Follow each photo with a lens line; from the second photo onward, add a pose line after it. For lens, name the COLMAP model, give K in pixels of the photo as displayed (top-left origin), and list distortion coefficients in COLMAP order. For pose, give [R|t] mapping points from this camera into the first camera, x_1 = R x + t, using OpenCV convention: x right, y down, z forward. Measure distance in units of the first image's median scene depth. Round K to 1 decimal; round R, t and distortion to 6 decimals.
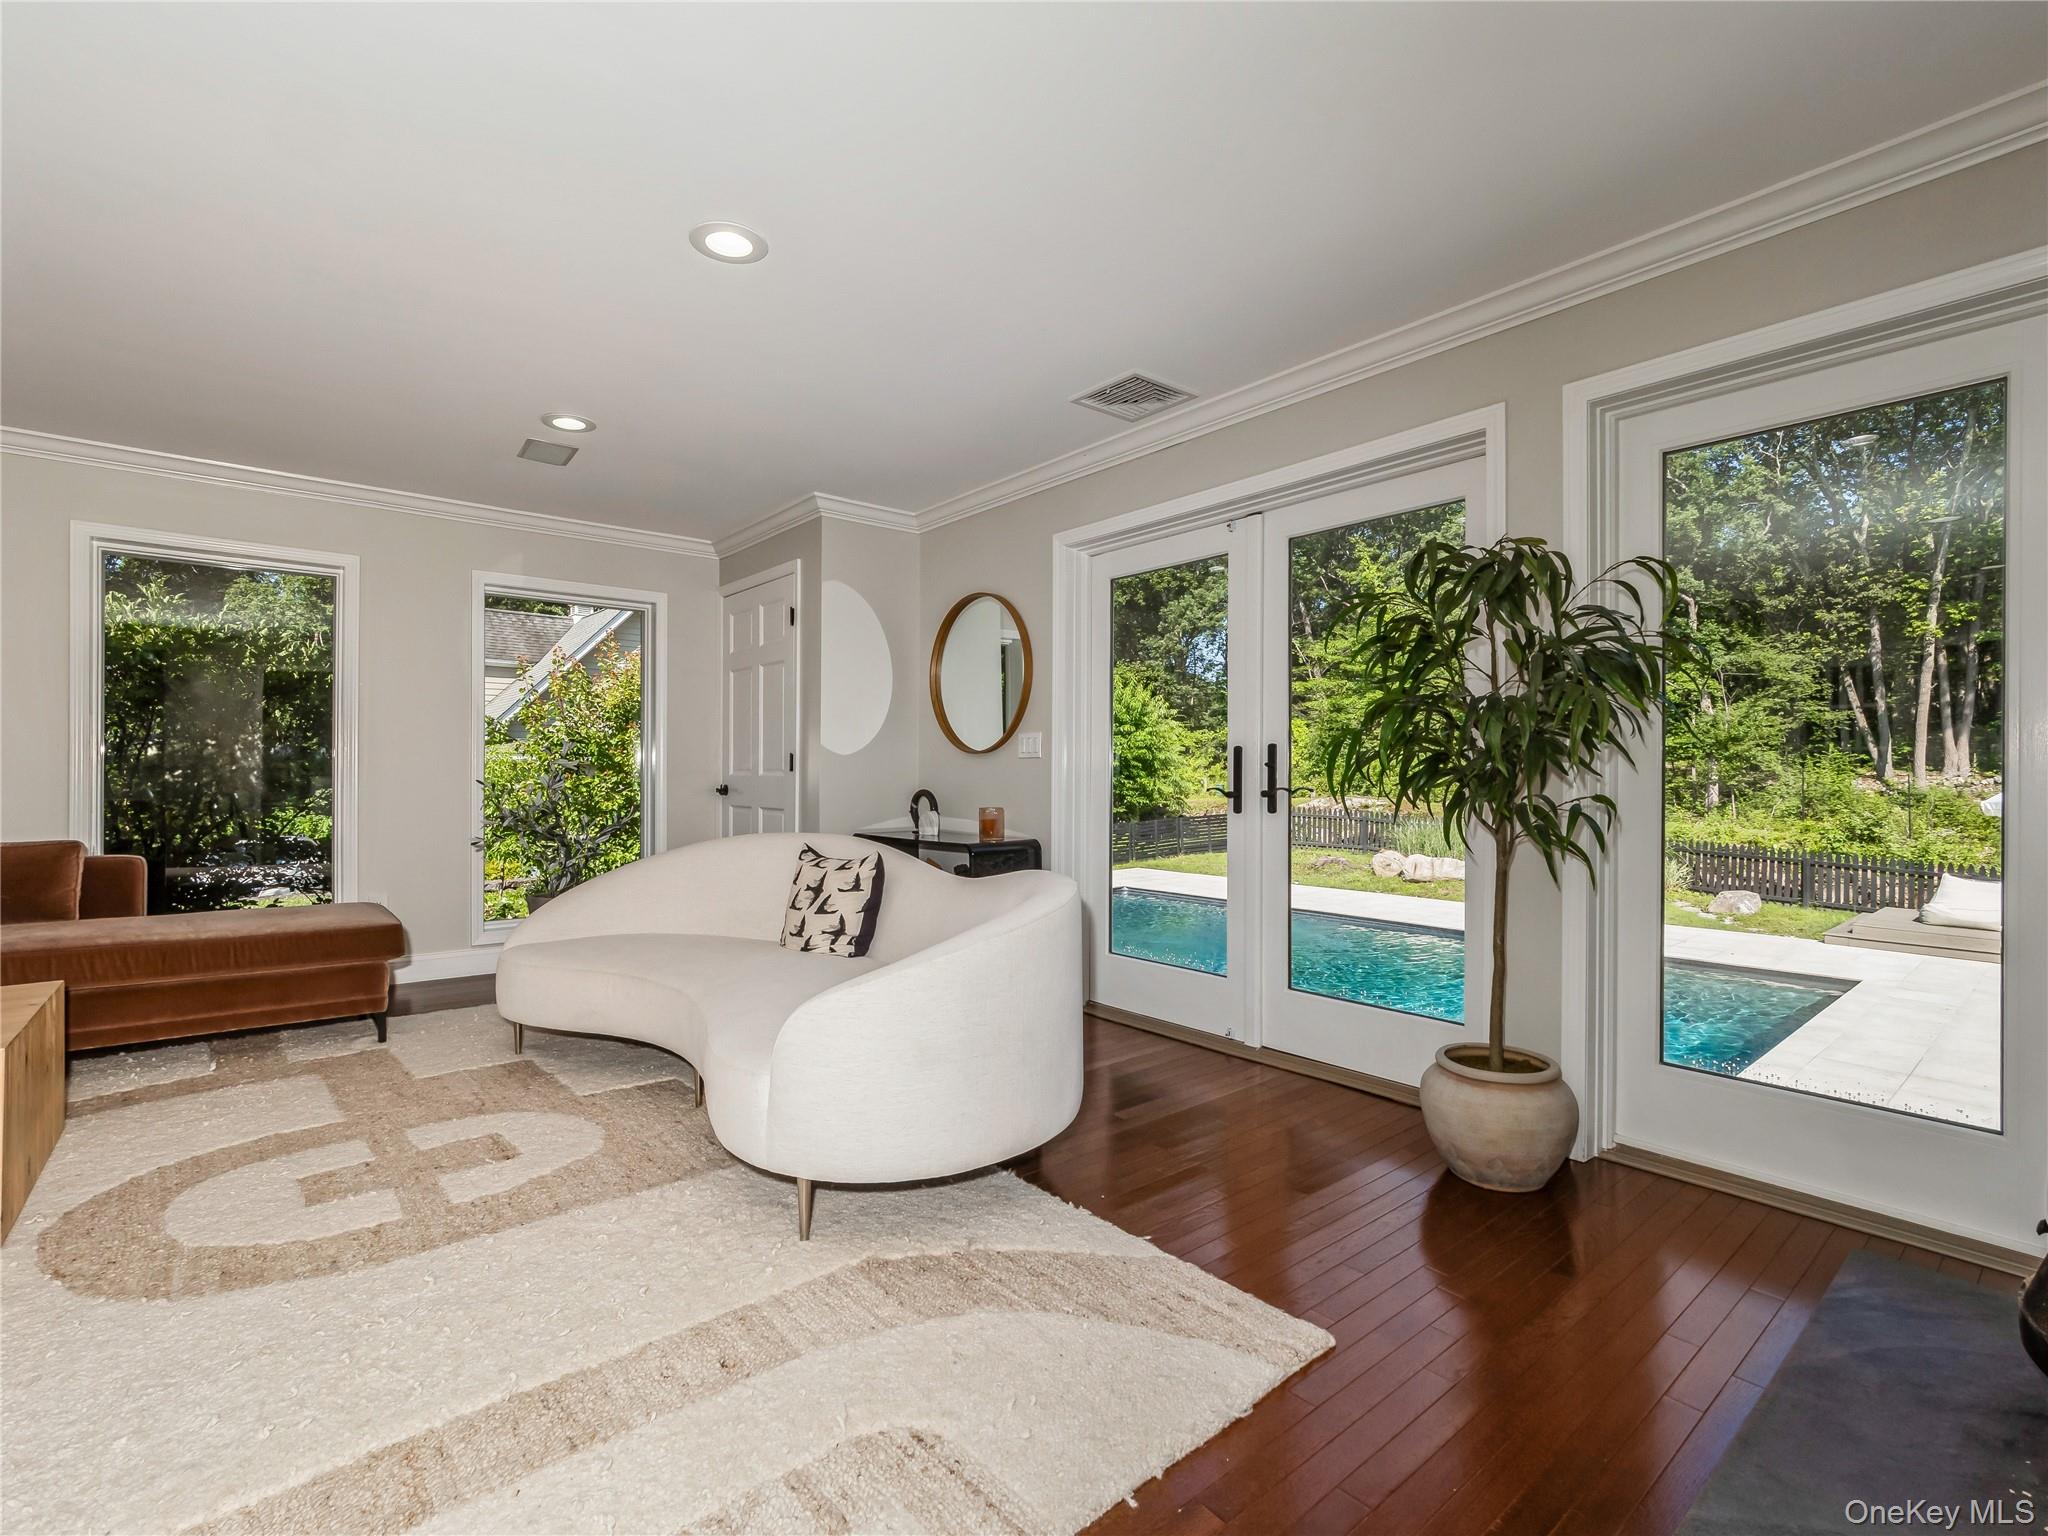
lens RADIAL K [[943.8, 0, 1024.0], [0, 943.8, 768.0], [0, 0, 1]] dist [-0.000089, 0.000069]
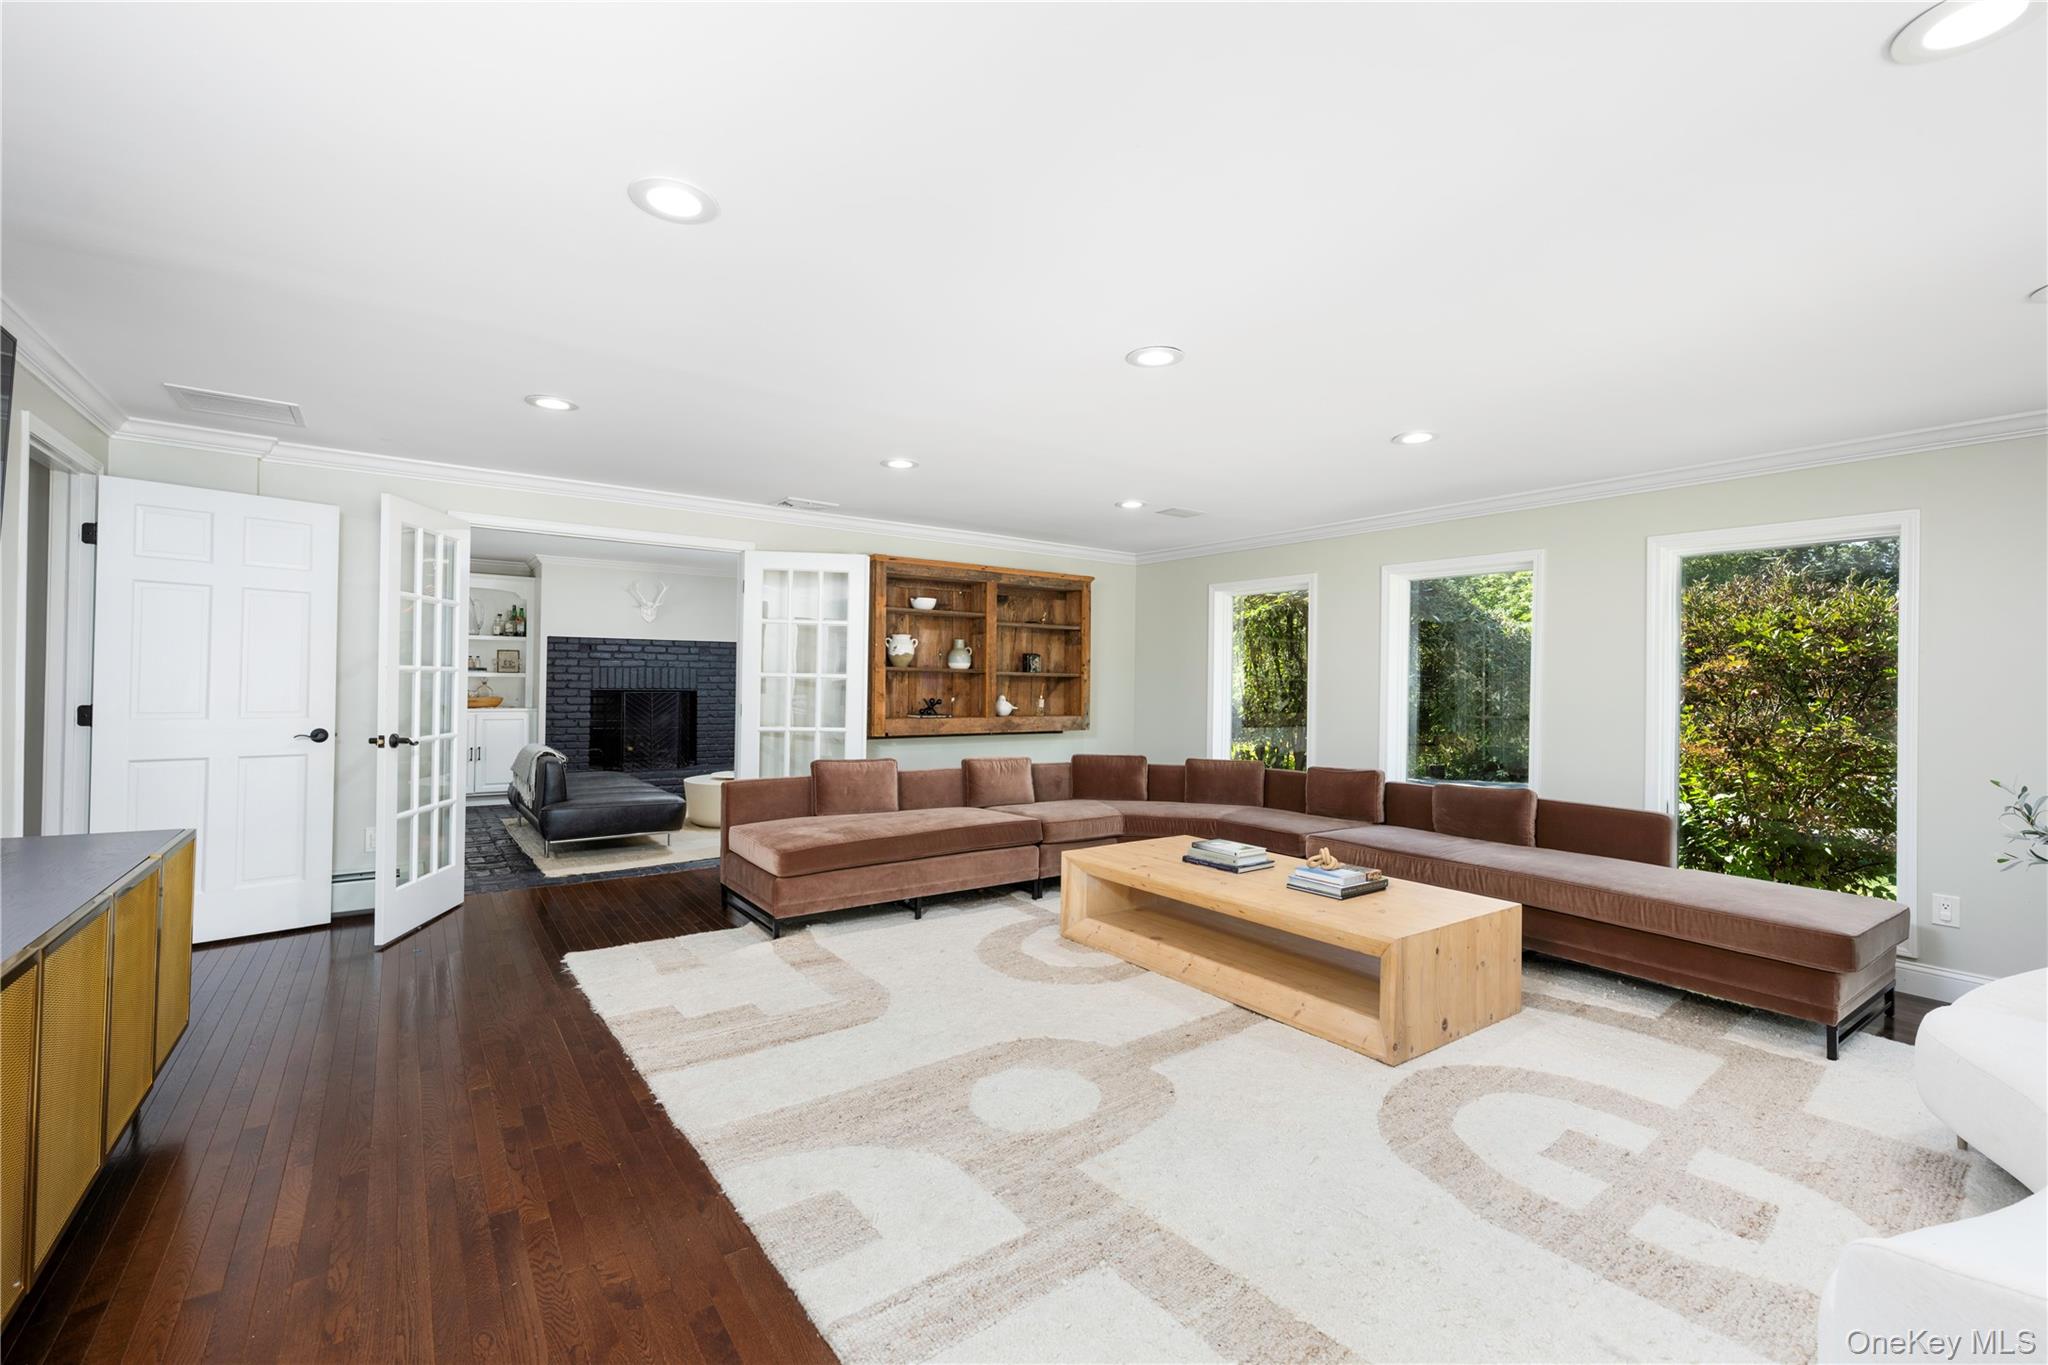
lens RADIAL K [[866.4, 0, 1024.0], [0, 866.4, 682.5], [0, 0, 1]] dist [0.000620, 0.000043]
pose [[-0.076995, -0.003907, -0.997024, 0.262768], [-0.012650, 0.999916, -0.002941, -0.074223], [0.996951, 0.012386, -0.077038, 0.342091]]
